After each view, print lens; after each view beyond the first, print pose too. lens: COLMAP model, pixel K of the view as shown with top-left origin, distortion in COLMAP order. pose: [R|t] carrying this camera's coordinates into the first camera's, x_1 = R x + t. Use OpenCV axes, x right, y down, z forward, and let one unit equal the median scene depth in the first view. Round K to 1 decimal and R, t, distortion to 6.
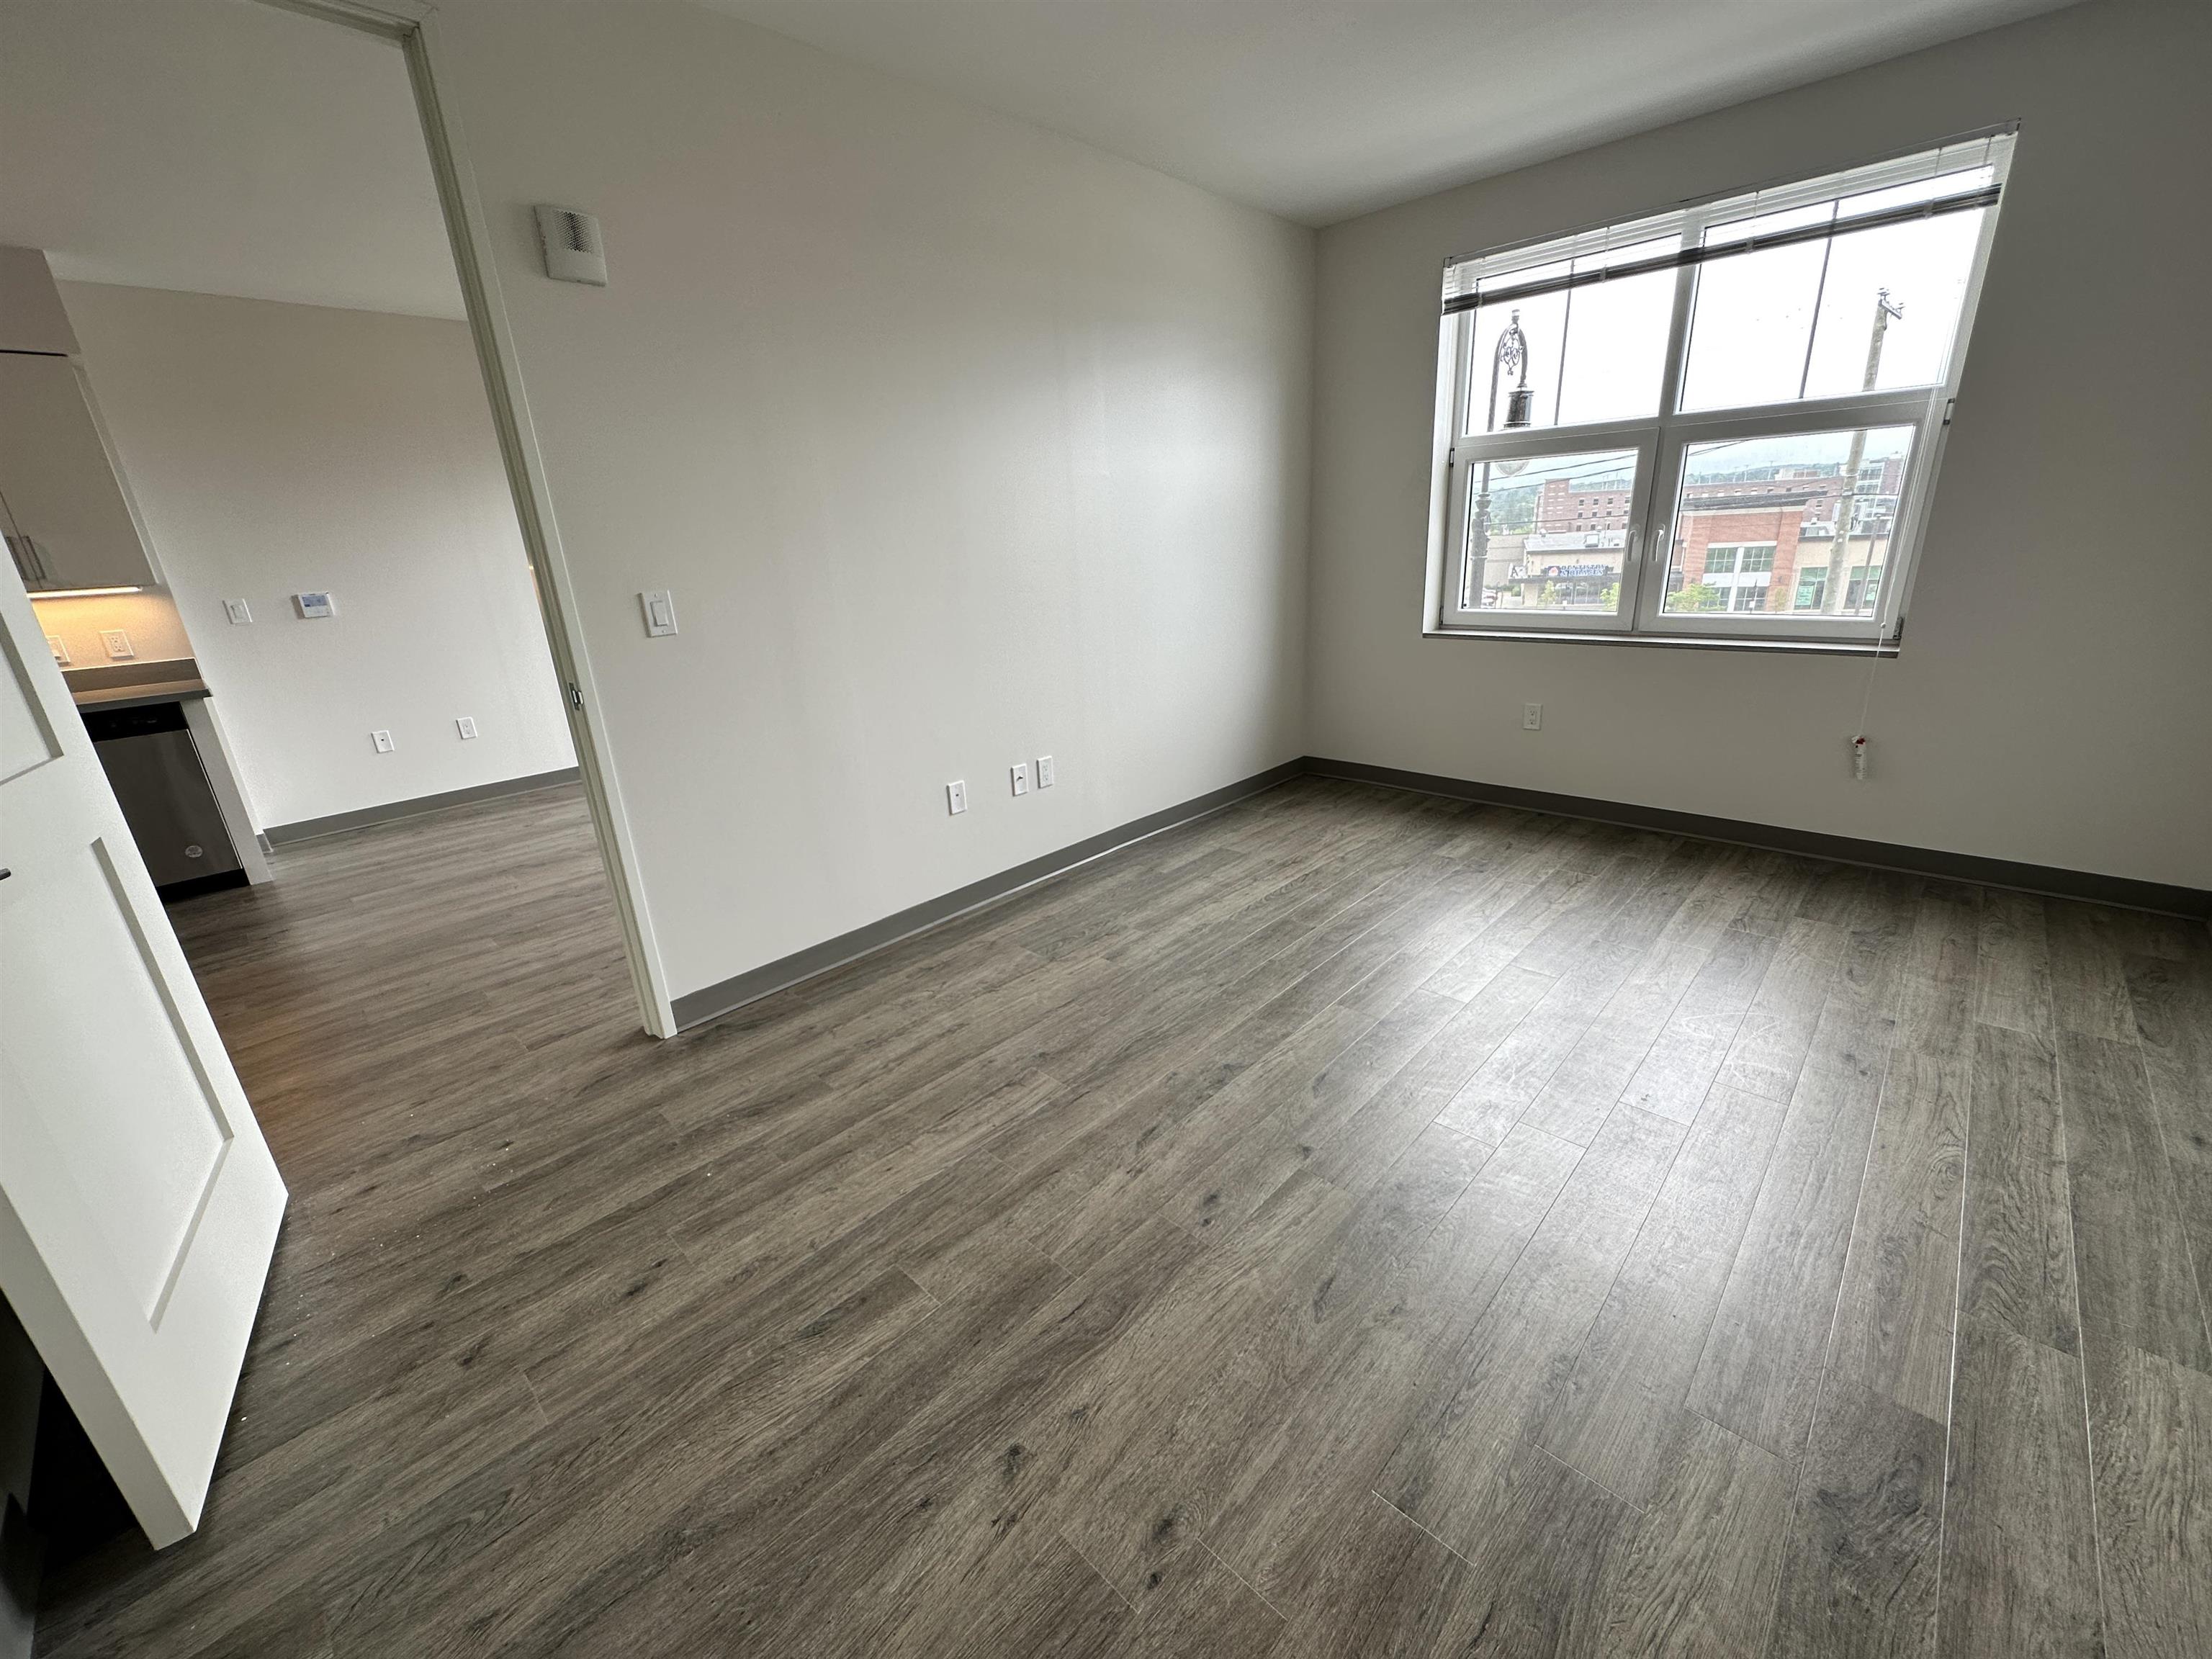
lens RADIAL K [[885.1, 0, 1106.8], [0, 885.1, 831.6], [0, 0, 1]] dist [-0.003659, 0.001042]
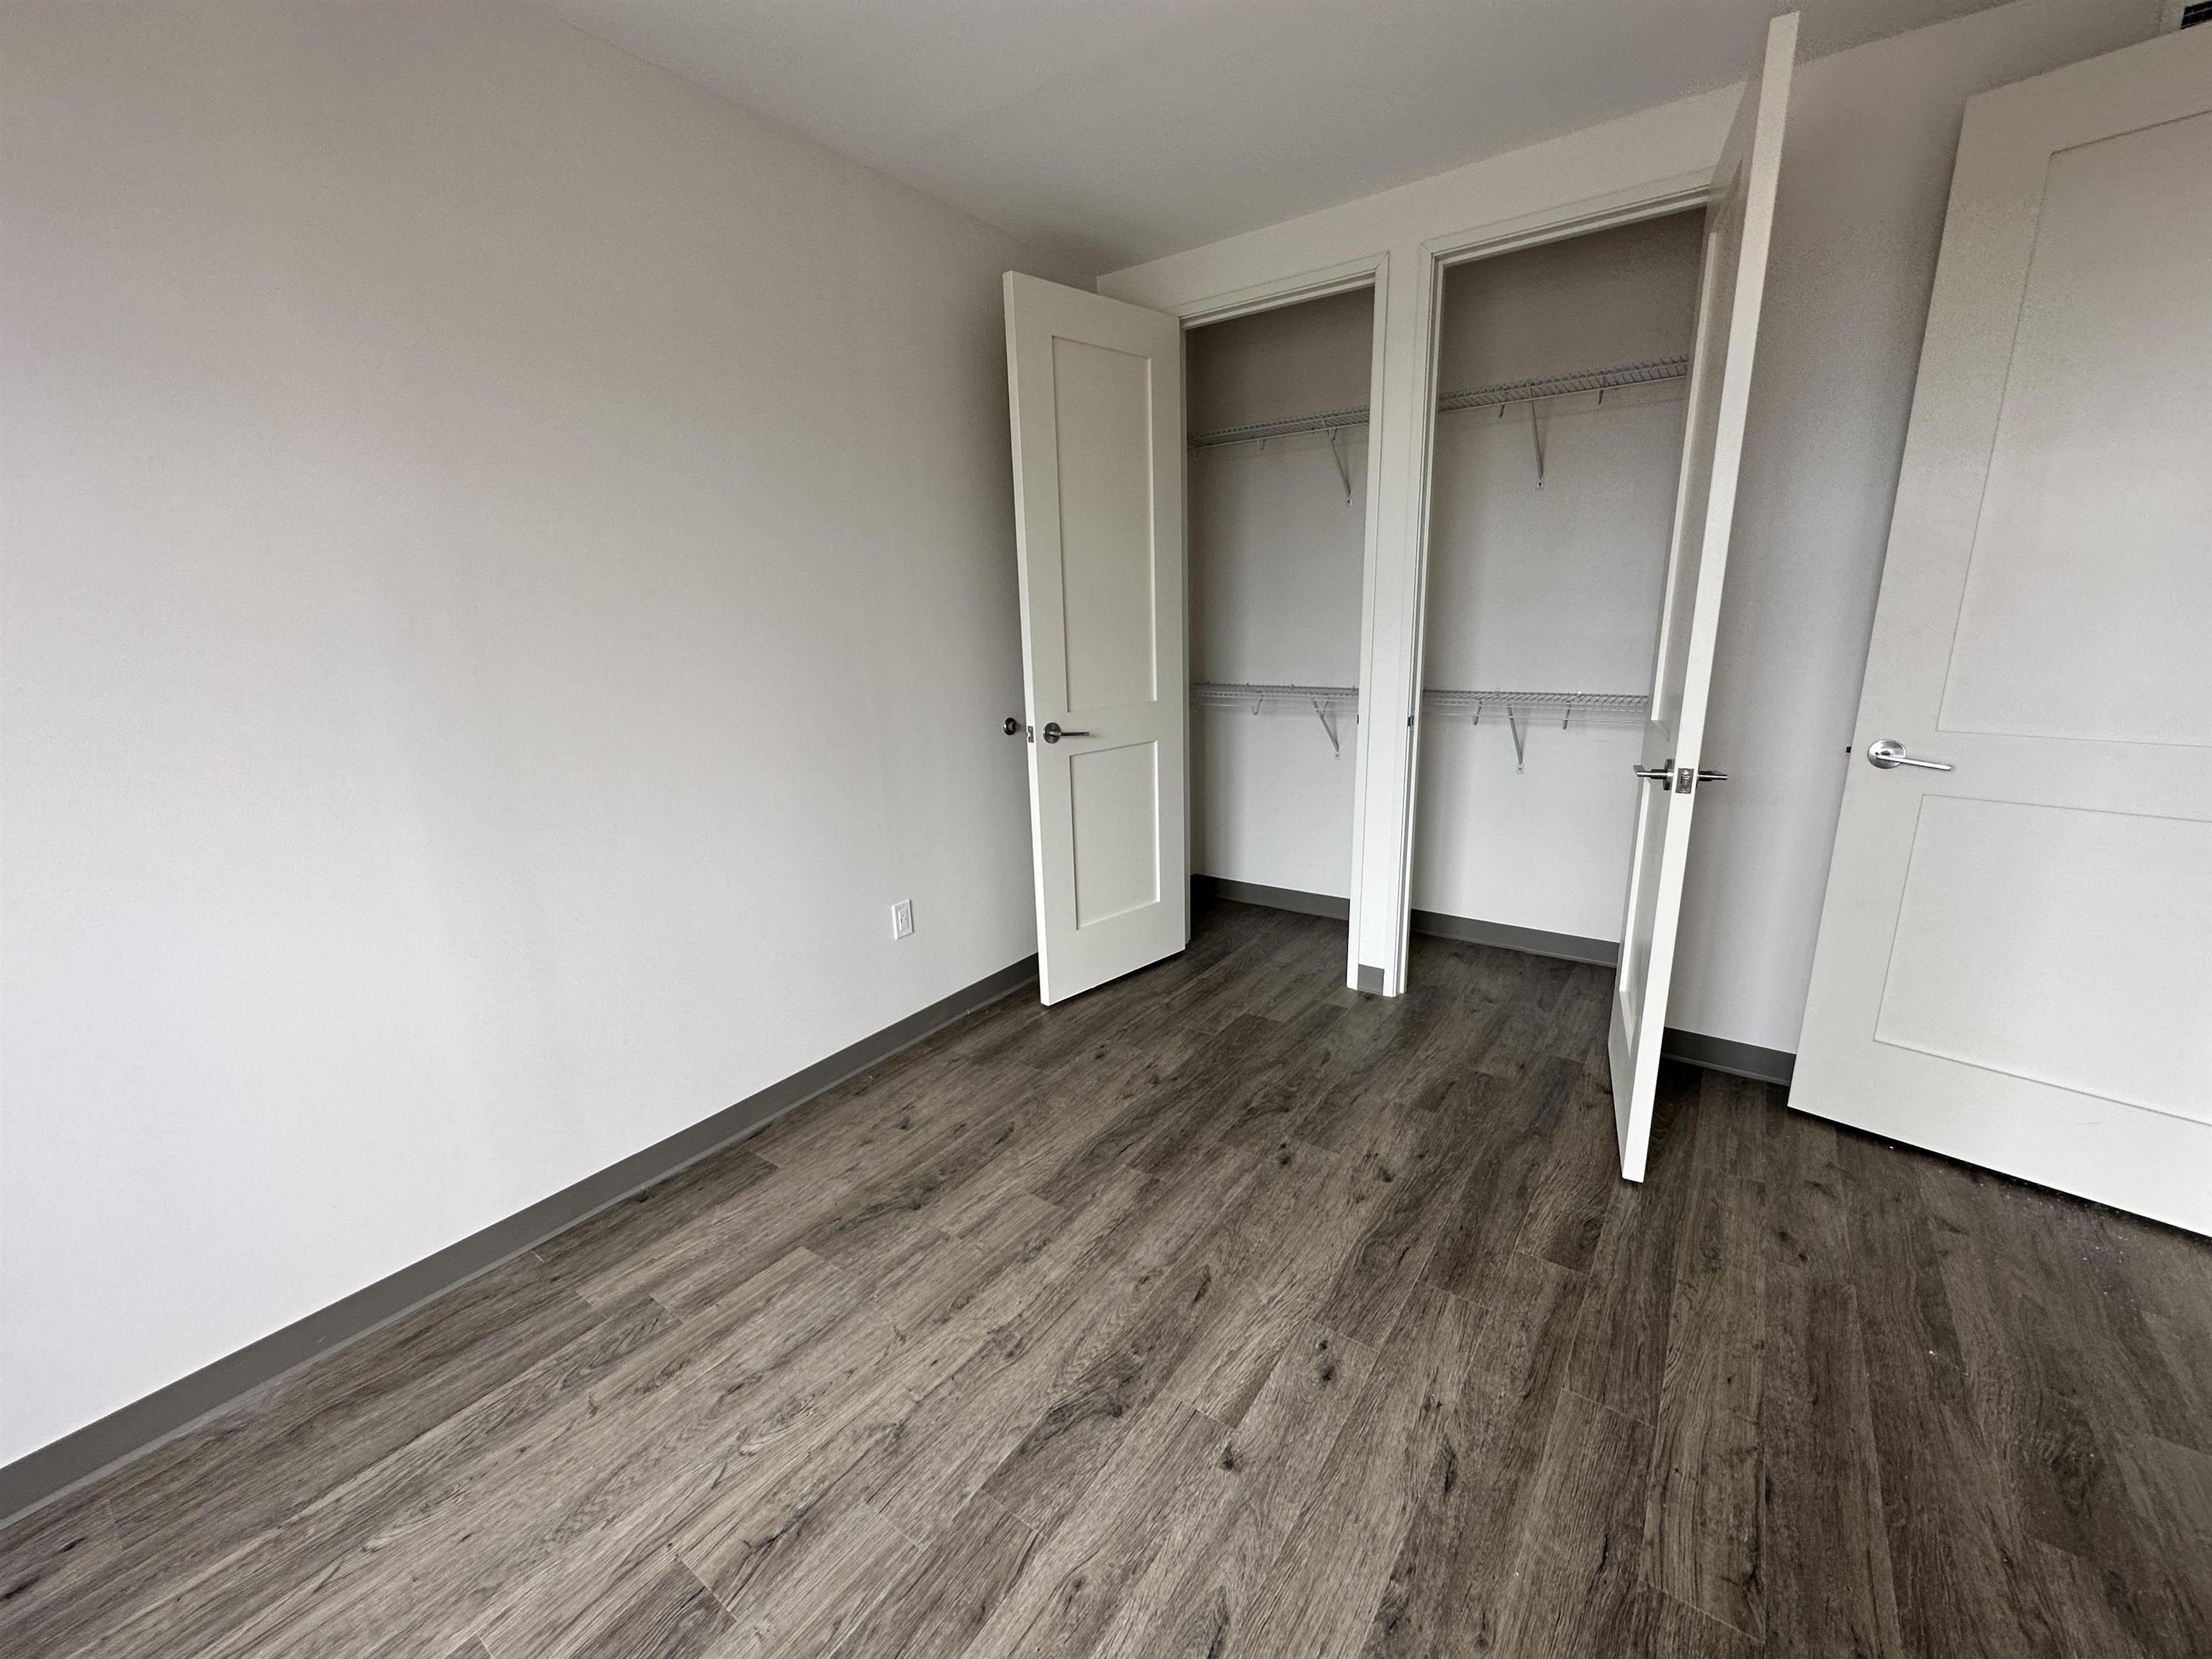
lens RADIAL K [[885.1, 0, 1106.8], [0, 885.1, 831.6], [0, 0, 1]] dist [-0.003659, 0.001042]
pose [[-0.987251, 0.111527, -0.113565, 0.335497], [0.031199, 0.835231, 0.549014, -0.475746], [0.156083, 0.538472, -0.828062, 1.249999]]
